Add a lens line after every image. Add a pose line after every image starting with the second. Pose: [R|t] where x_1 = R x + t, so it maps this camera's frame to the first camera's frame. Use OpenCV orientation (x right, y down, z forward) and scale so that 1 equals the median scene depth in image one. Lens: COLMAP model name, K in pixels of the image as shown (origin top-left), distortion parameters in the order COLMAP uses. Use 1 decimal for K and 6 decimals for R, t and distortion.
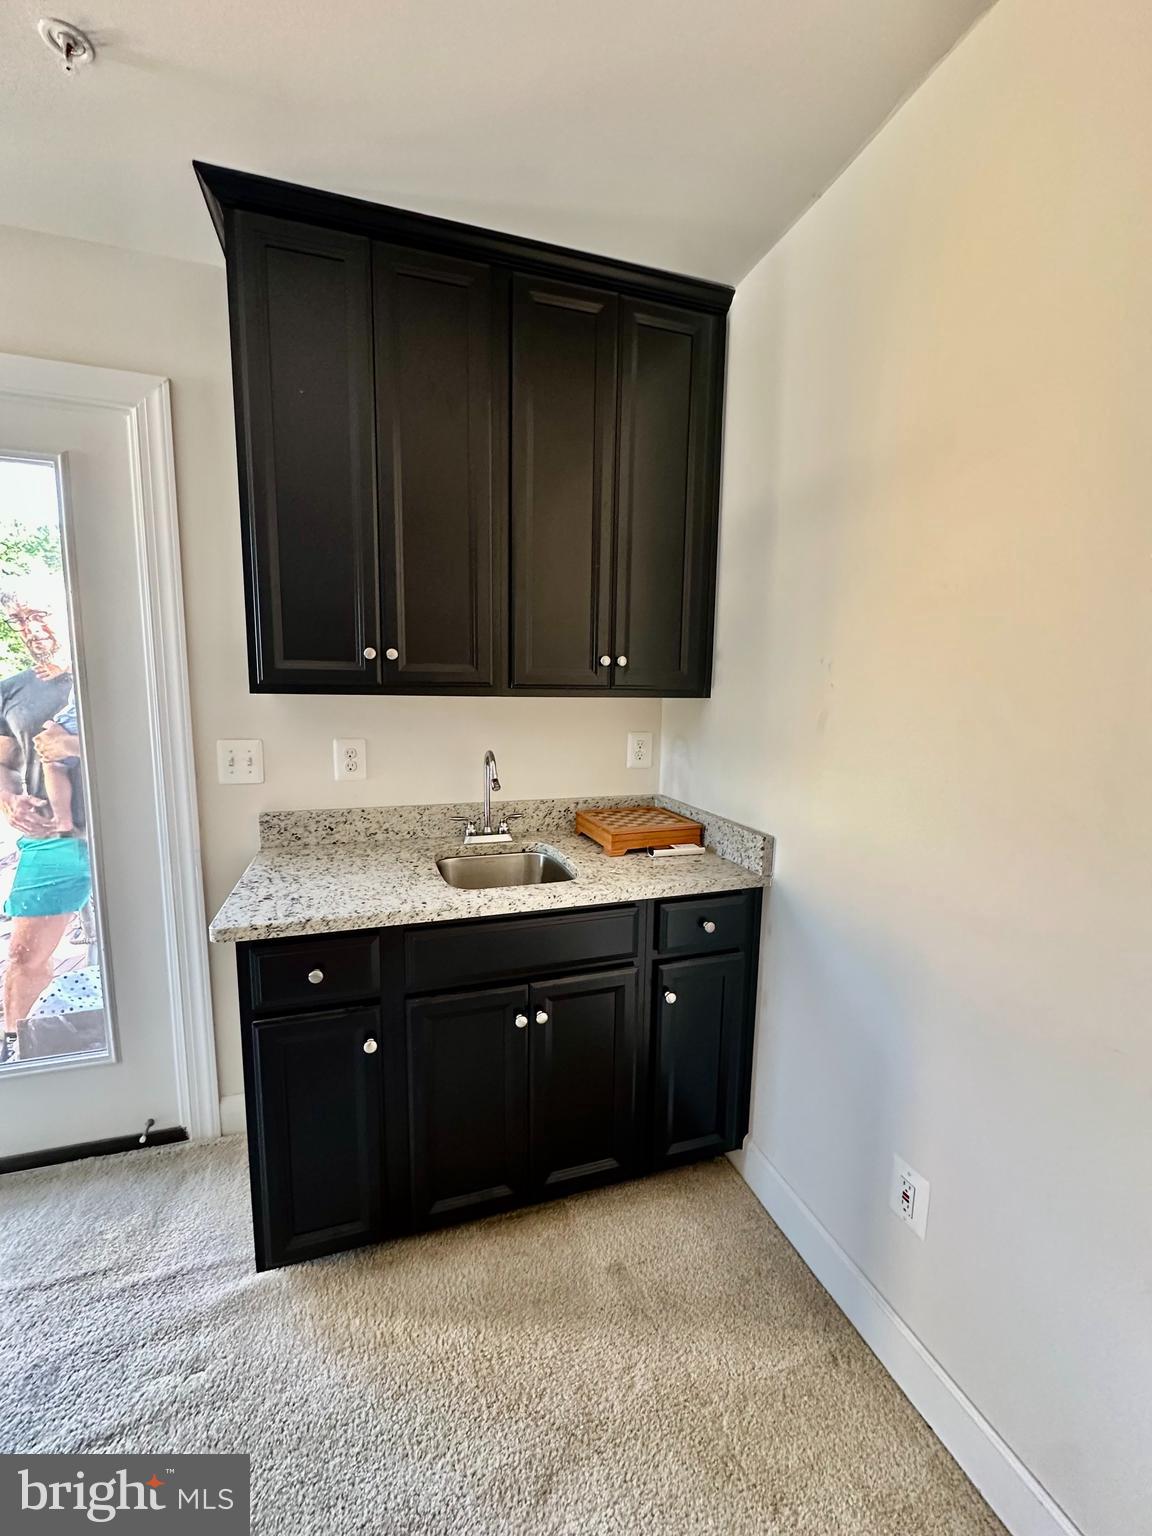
lens RADIAL K [[609.5, 0, 578.3], [0, 609.5, 768.7], [0, 0, 1]] dist [0.002238, 0.000374]
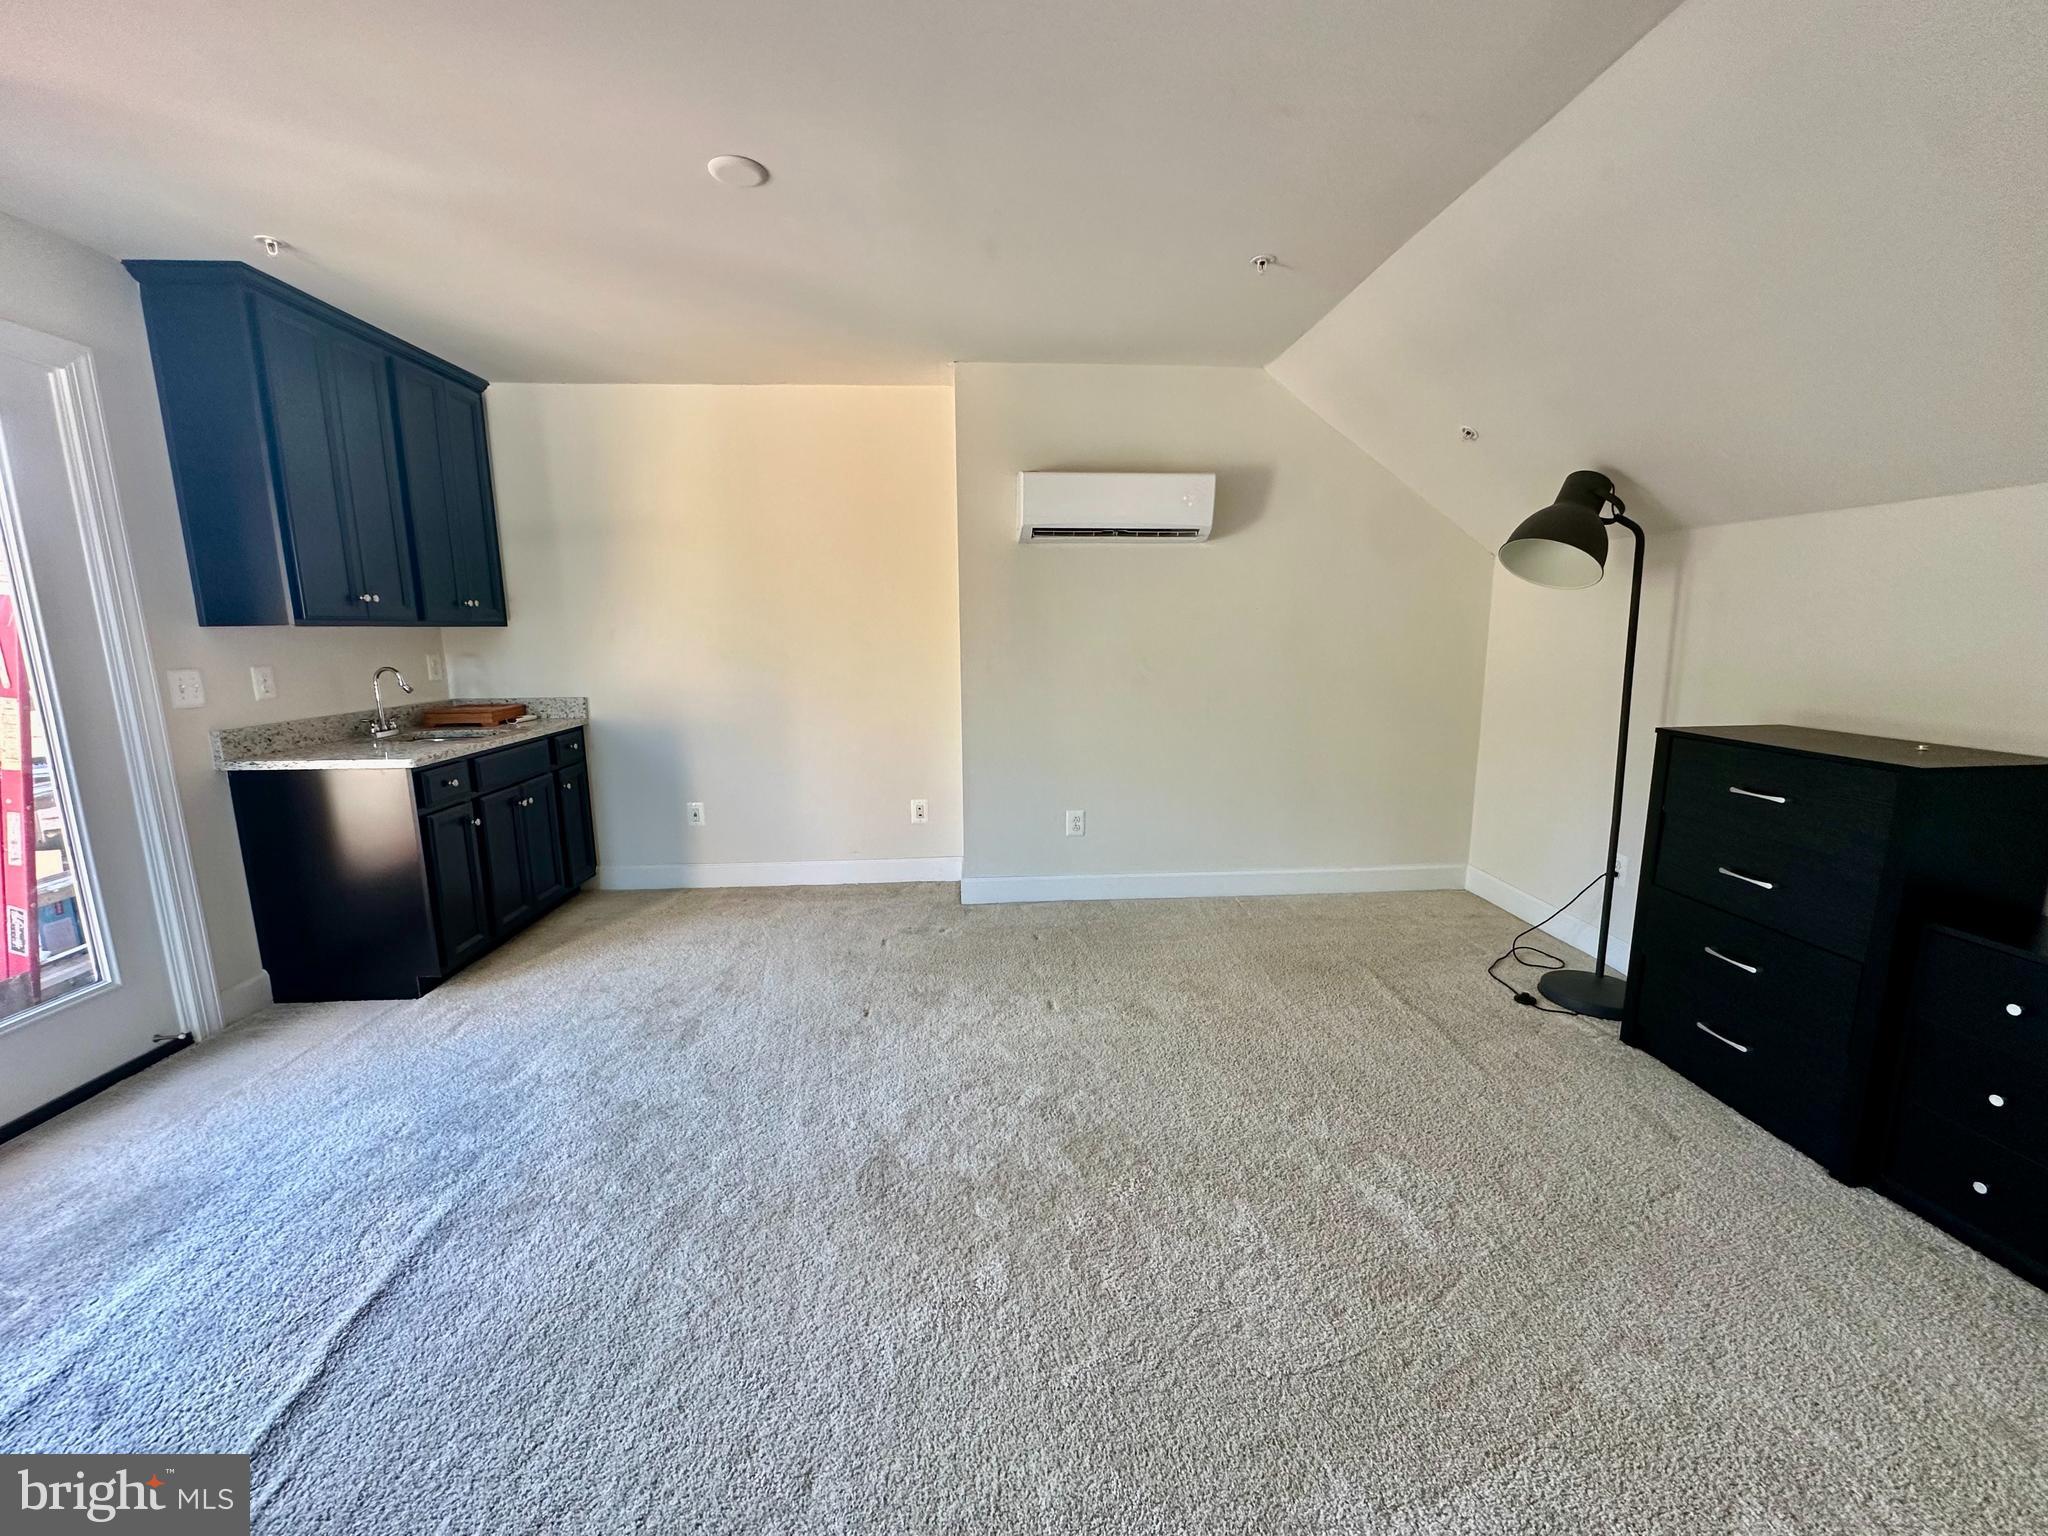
lens RADIAL K [[812.7, 0, 1033.2], [0, 812.7, 765.4], [0, 0, 1]] dist [0.002238, 0.000374]
pose [[0.230882, -0.180227, 0.956144, -1.647723], [0.137299, 0.978897, 0.151362, 0.113640], [-0.963246, 0.096330, 0.250755, -0.873976]]
